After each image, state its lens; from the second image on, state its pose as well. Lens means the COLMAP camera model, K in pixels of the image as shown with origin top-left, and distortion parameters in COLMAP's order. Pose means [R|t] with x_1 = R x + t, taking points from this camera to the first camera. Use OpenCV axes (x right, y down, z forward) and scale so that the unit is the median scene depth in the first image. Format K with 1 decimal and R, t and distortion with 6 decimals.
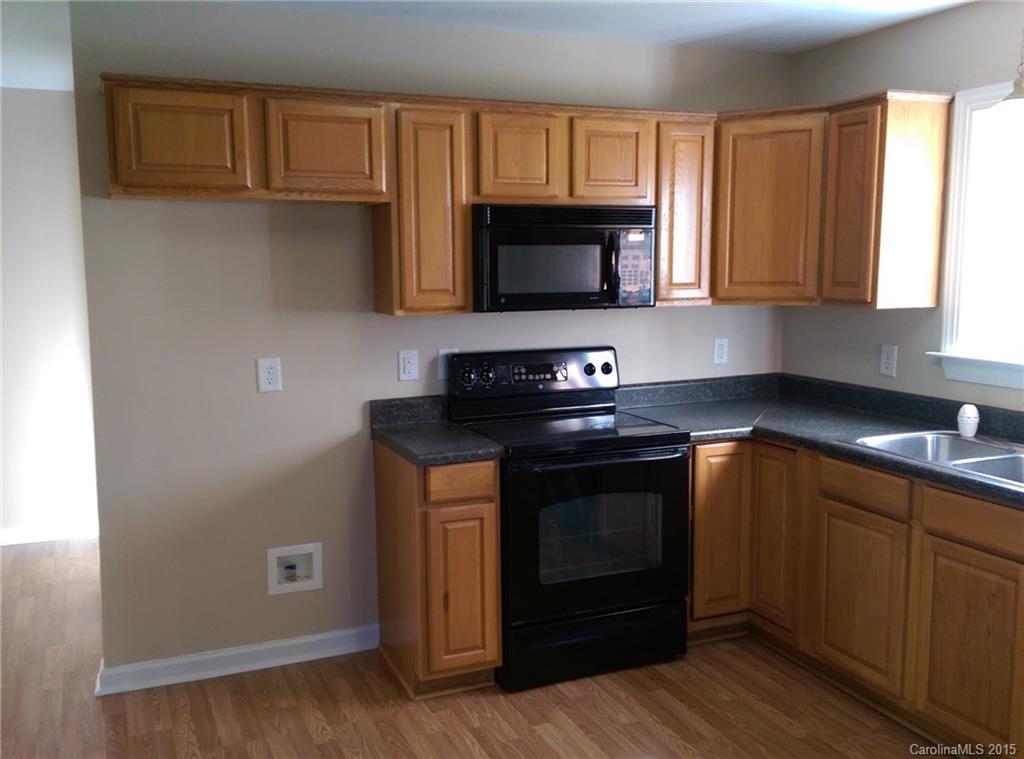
lens RADIAL K [[936.1, 0, 512.0], [0, 936.1, 379.5], [0, 0, 1]] dist [0.093284, -0.149876]
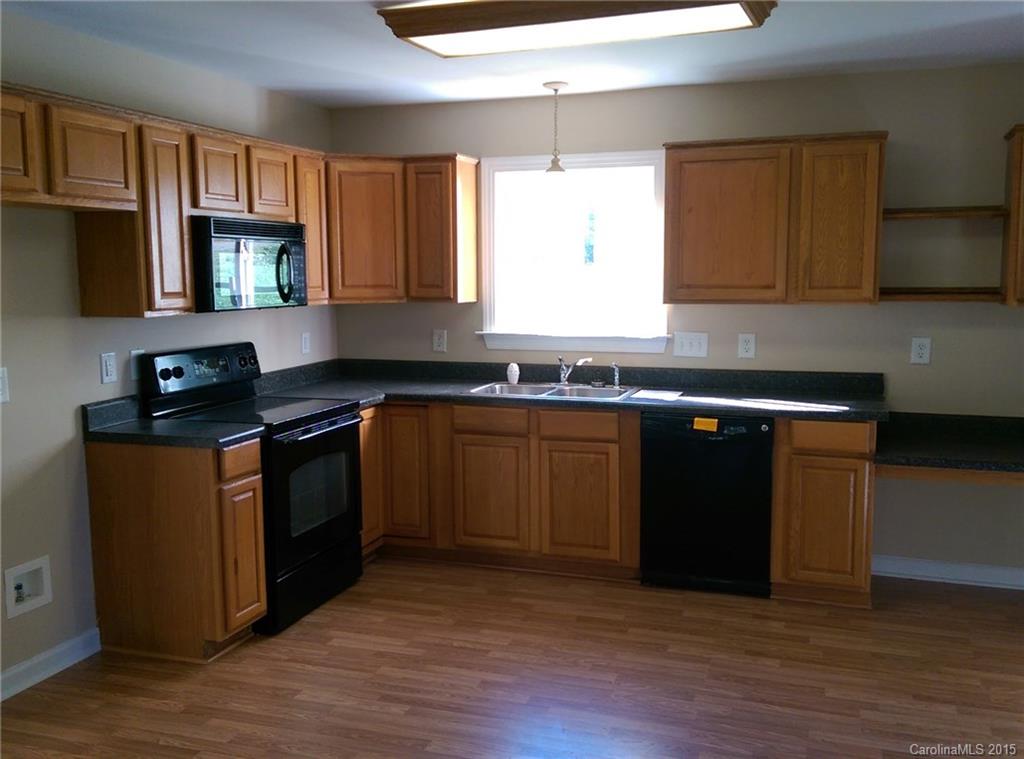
lens RADIAL K [[936.1, 0, 512.0], [0, 936.1, 379.5], [0, 0, 1]] dist [0.093284, -0.149876]
pose [[0.672643, -0.082662, 0.735336, -0.623555], [0.093459, 0.995273, 0.026392, 0.012094], [-0.734042, 0.050971, 0.677189, -0.027164]]
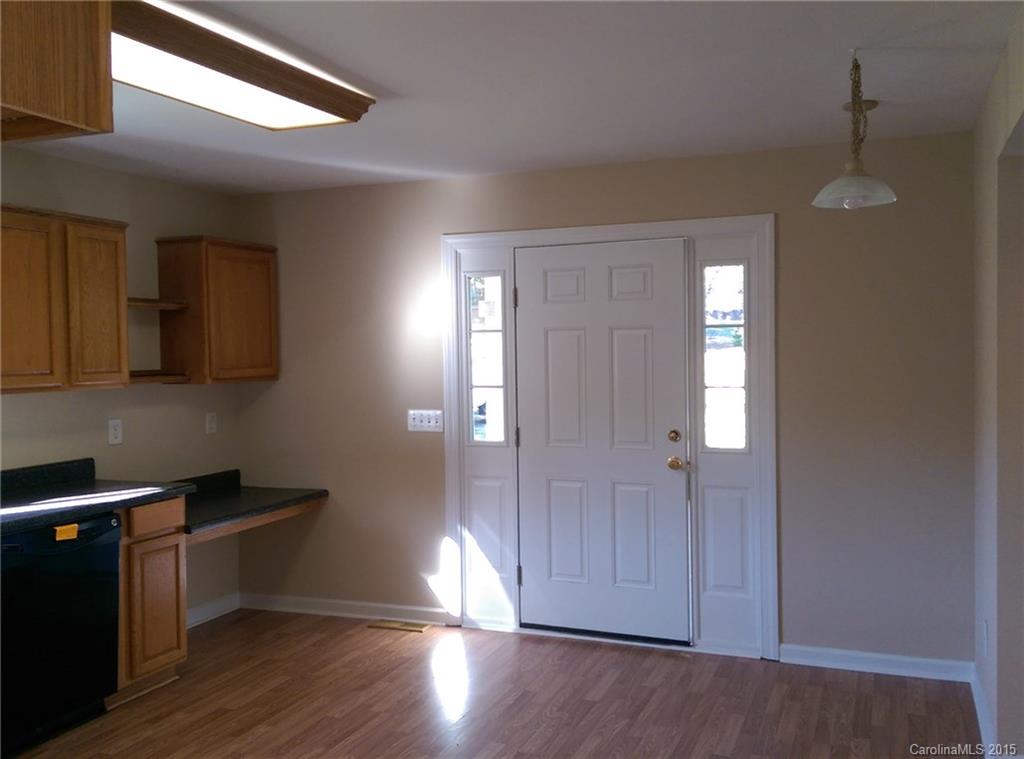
lens RADIAL K [[936.1, 0, 512.0], [0, 936.1, 379.5], [0, 0, 1]] dist [0.093284, -0.149876]
pose [[-0.692603, -0.004743, 0.721303, -0.662919], [0.111640, 0.987224, 0.113690, -0.108619], [-0.712627, 0.159268, -0.683225, 0.976500]]
